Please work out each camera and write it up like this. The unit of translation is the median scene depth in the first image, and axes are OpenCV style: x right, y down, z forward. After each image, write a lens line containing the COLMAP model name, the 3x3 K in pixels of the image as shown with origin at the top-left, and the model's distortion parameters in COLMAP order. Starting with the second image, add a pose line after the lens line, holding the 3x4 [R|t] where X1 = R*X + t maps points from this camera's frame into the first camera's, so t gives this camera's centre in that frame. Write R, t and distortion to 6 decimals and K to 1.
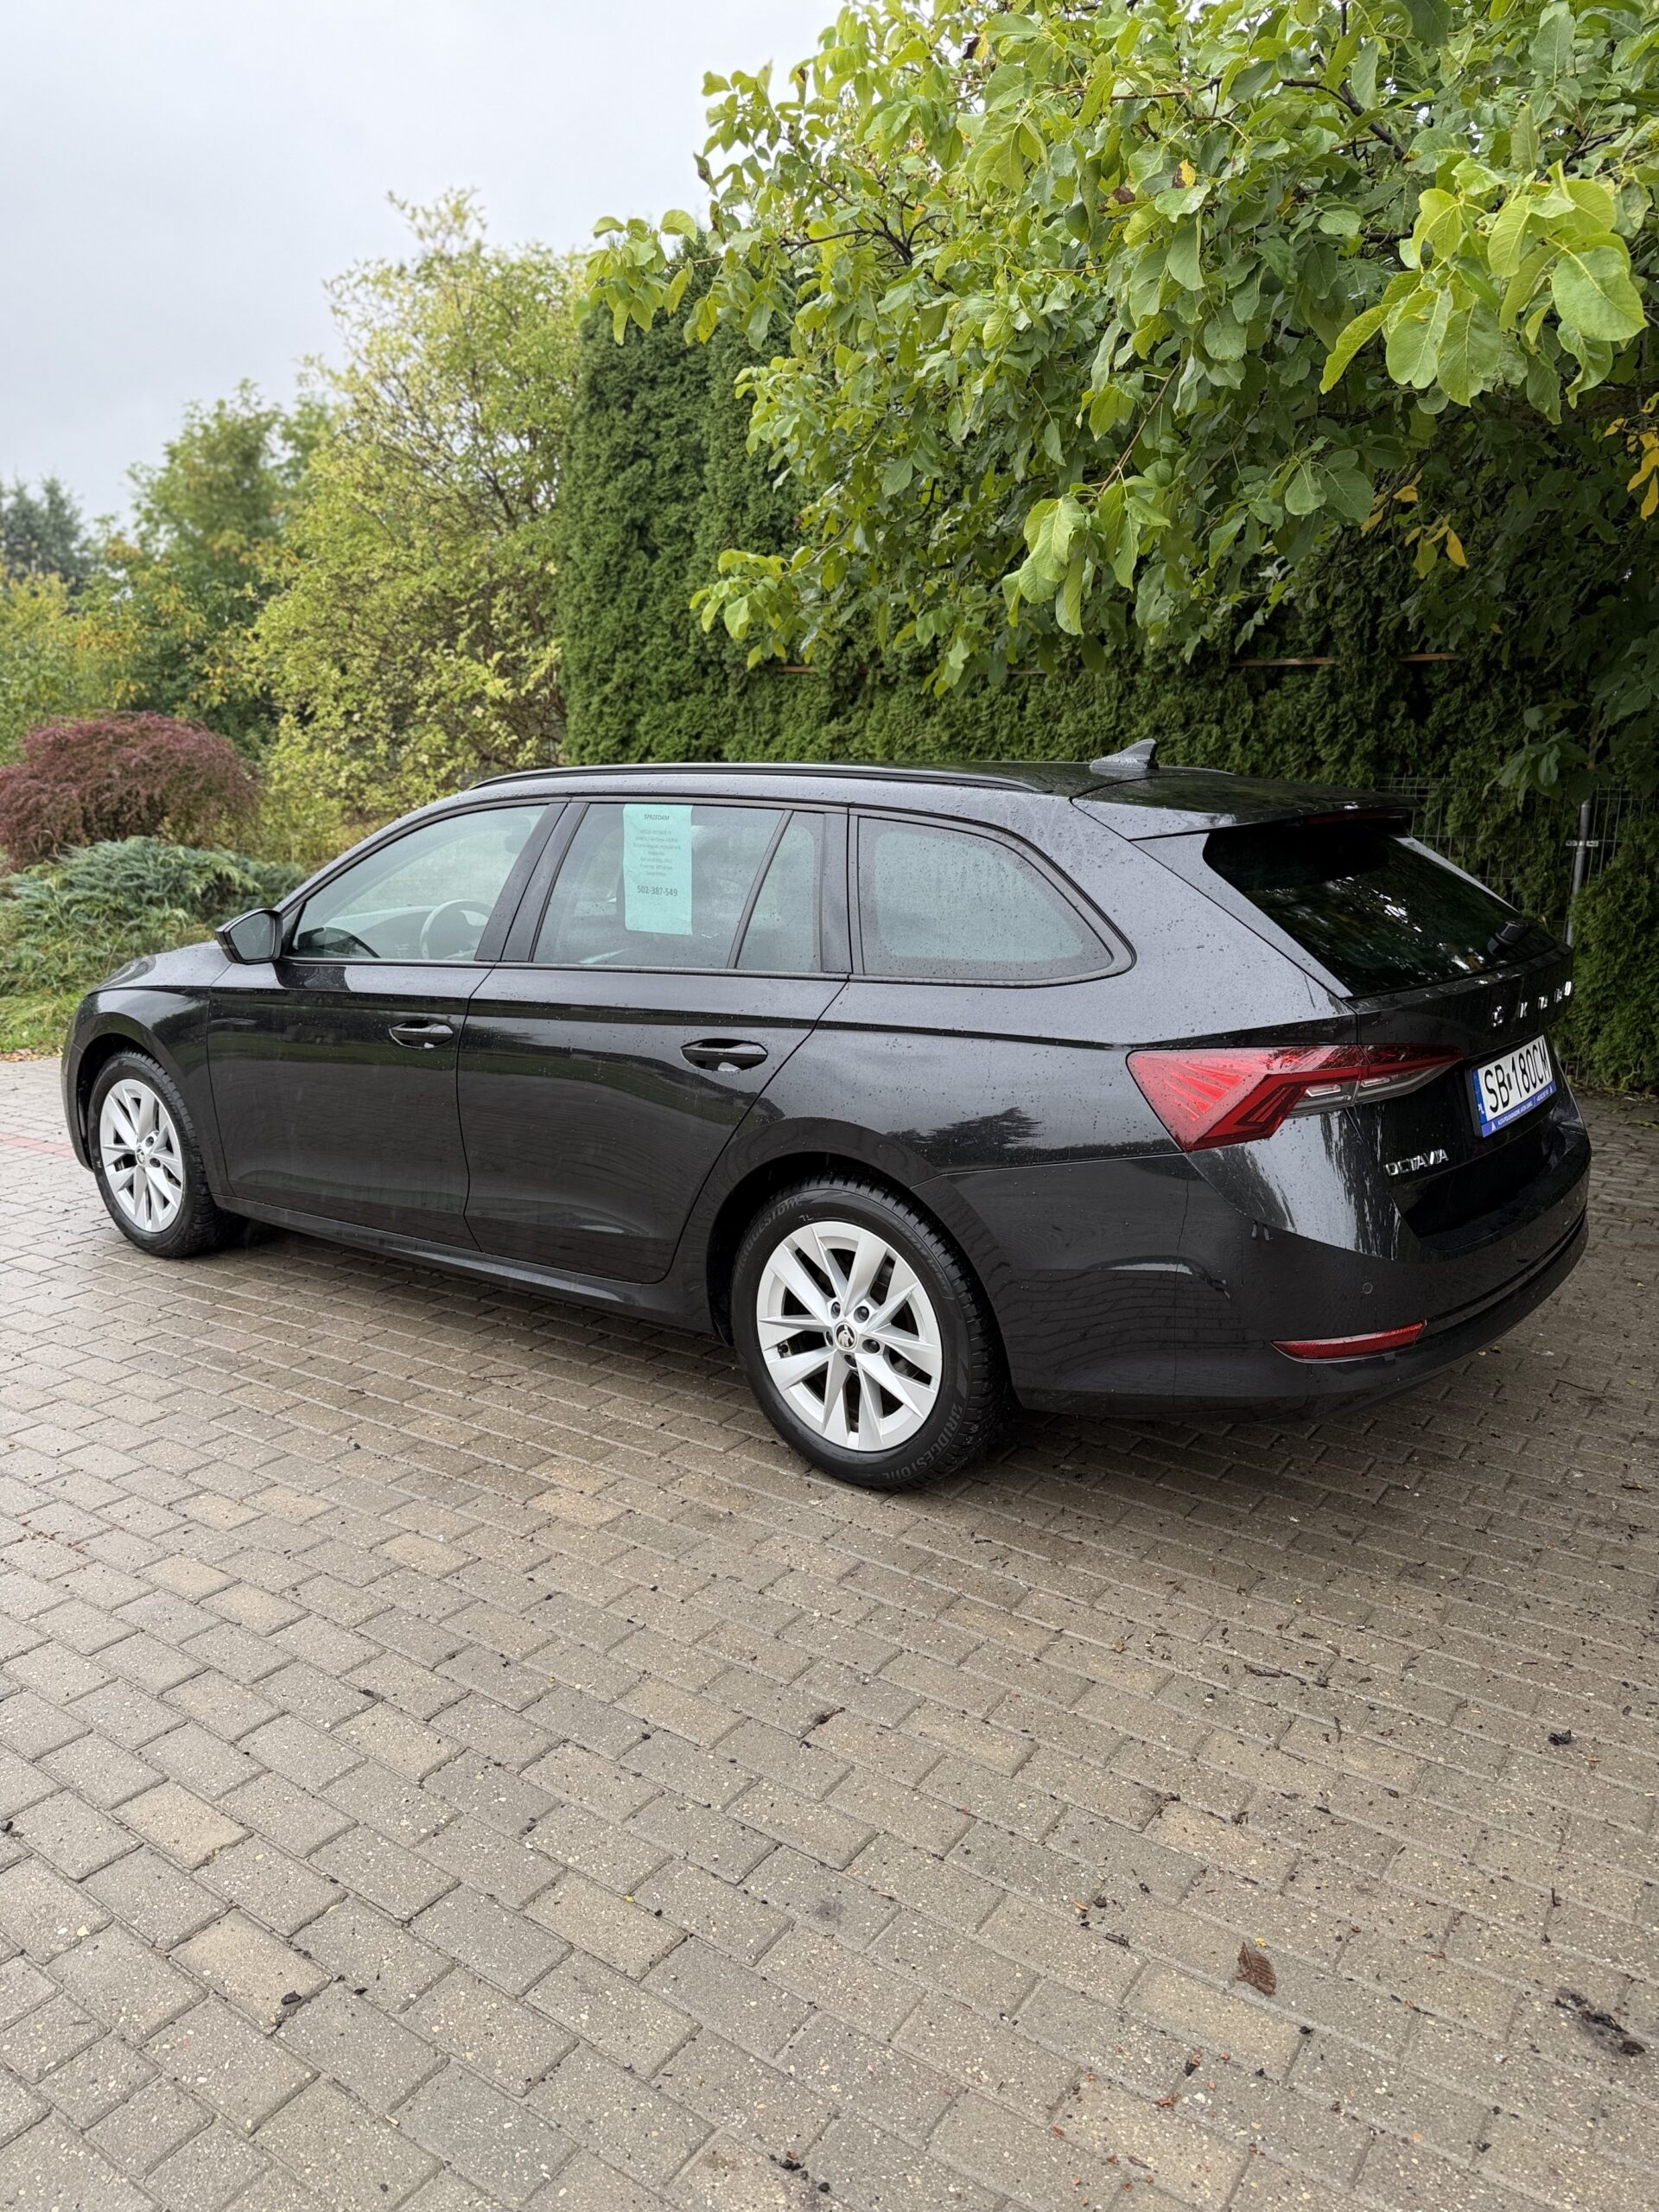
lens RADIAL K [[1552.3, 0, 822.8], [0, 1552.3, 1128.3], [0, 0, 1]] dist [0.021458, -0.031366]
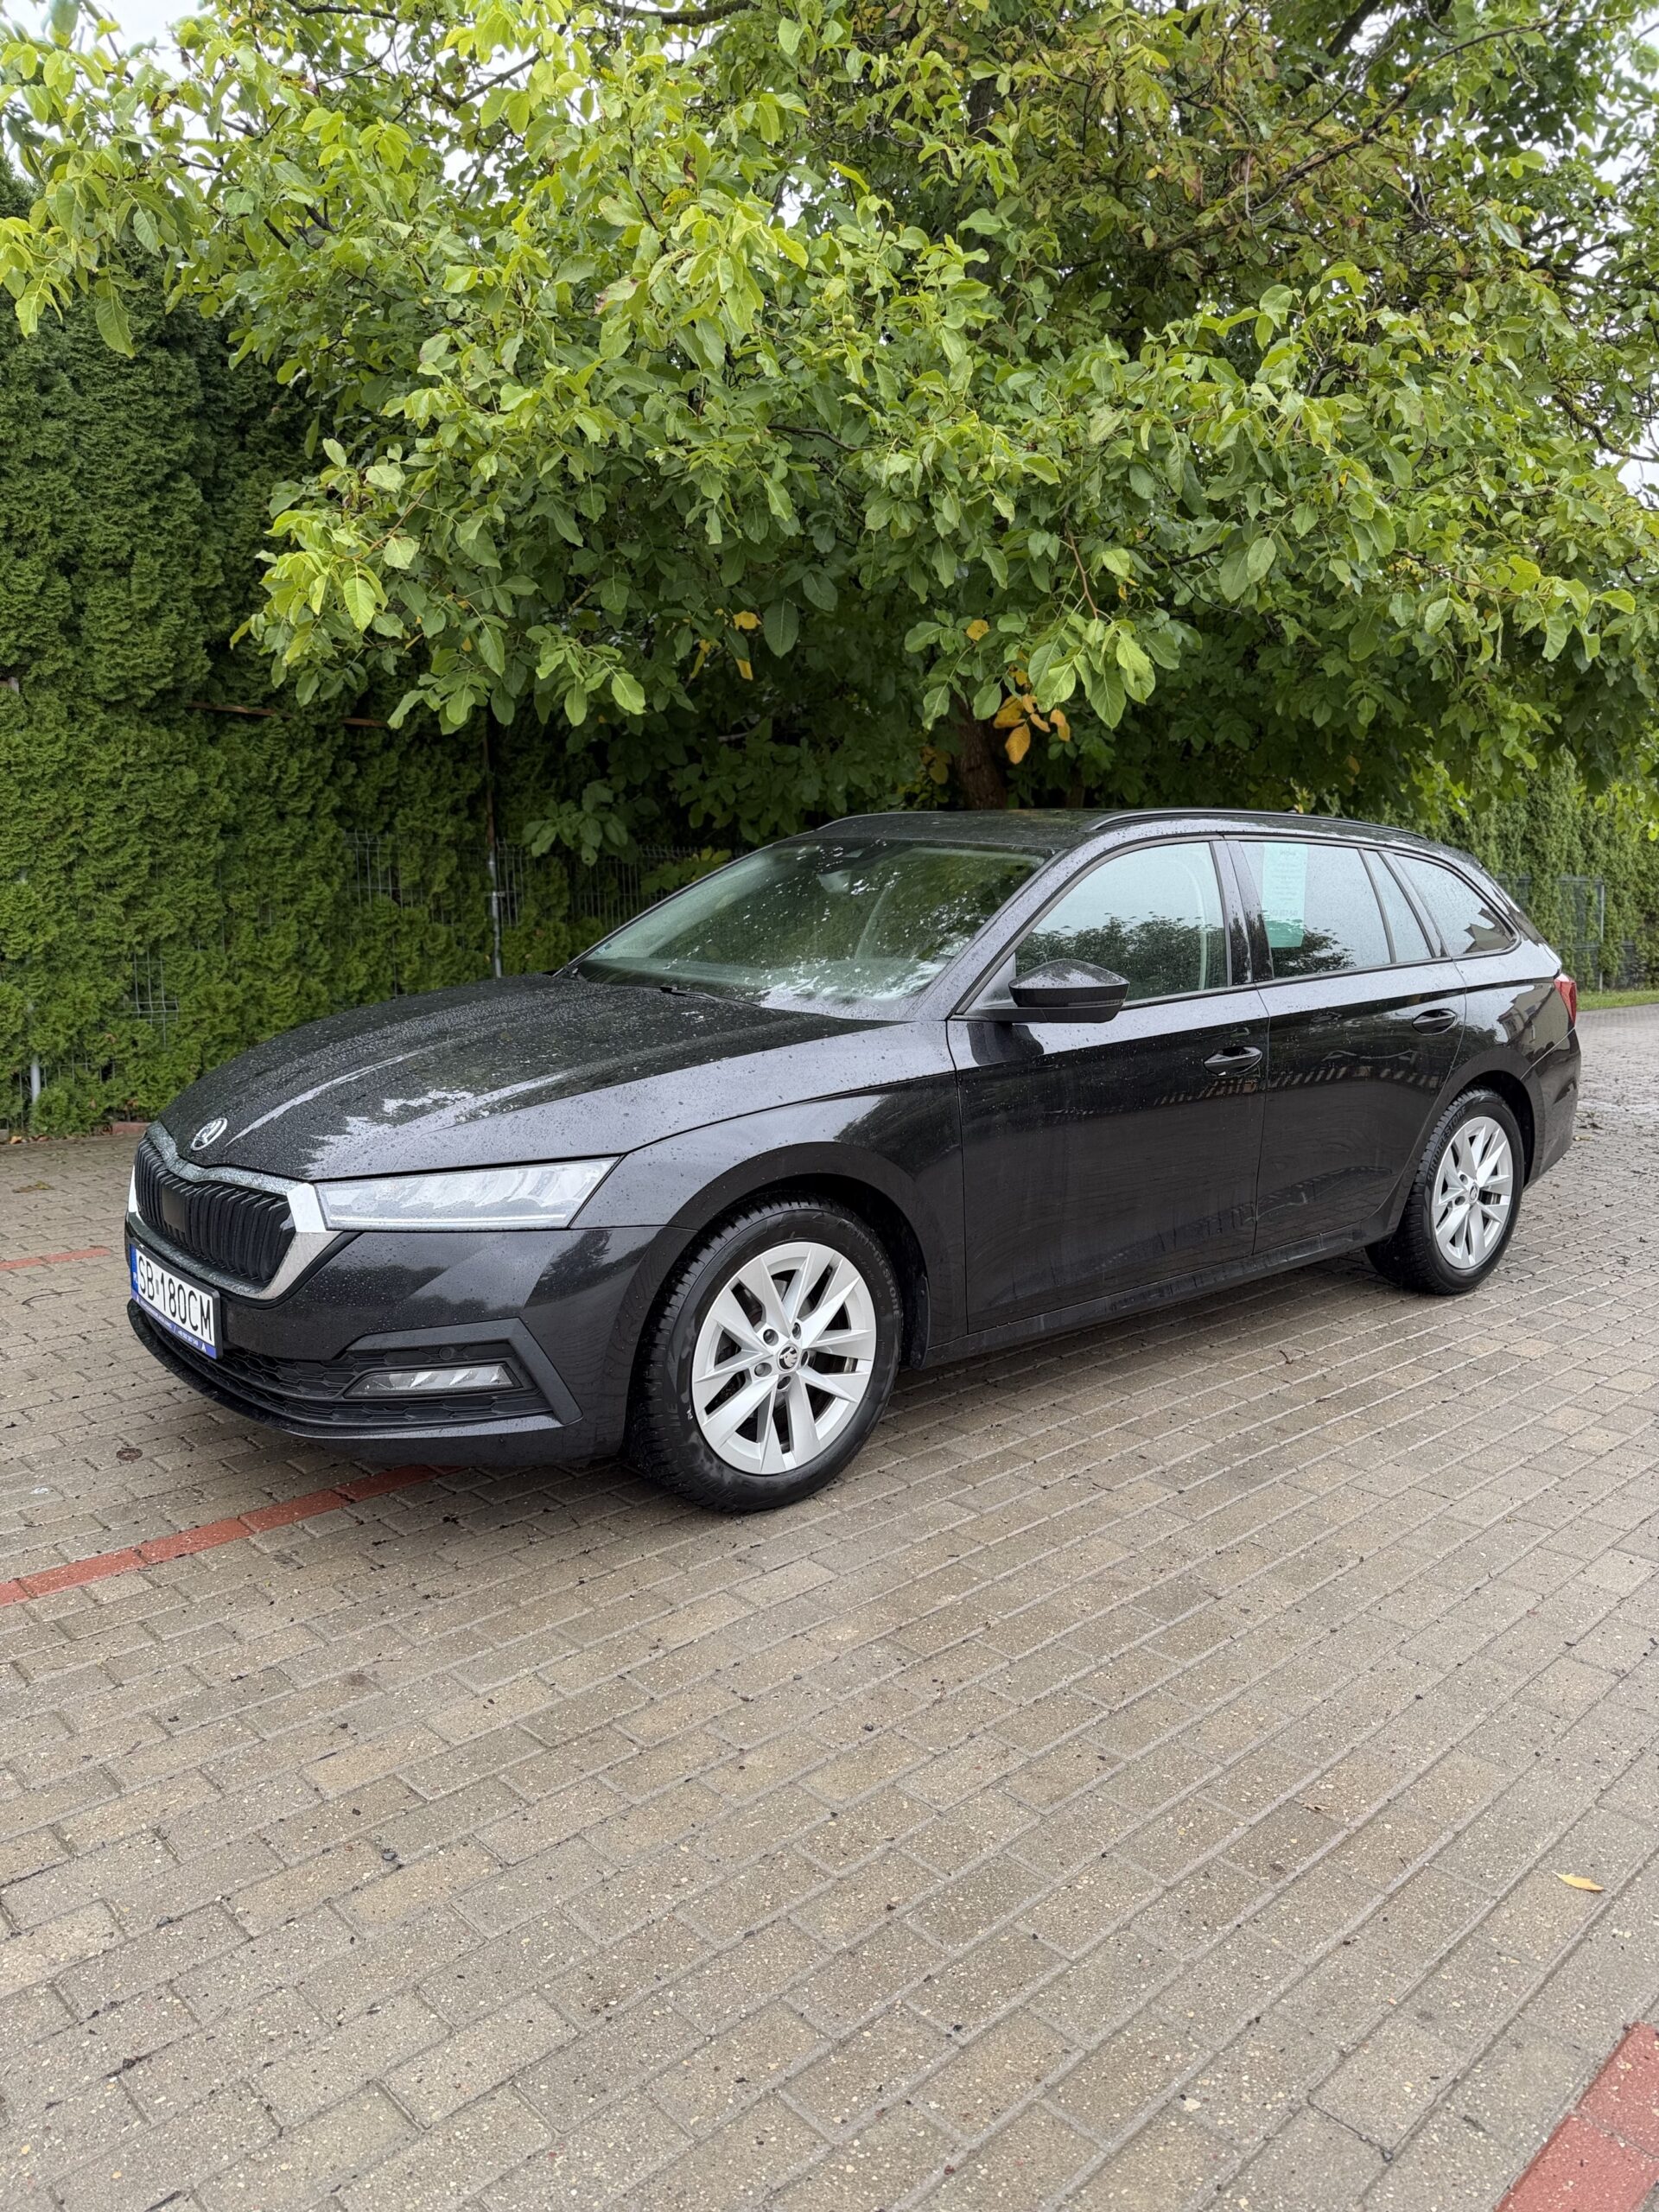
lens RADIAL K [[1552.3, 0, 808.7], [0, 1552.3, 1118.4], [0, 0, 1]] dist [0.021458, -0.031366]
pose [[0.201318, -0.140682, 0.969371, -0.919920], [0.170018, 0.979630, 0.106861, -0.133174], [-0.964658, 0.143297, 0.221136, 0.702967]]
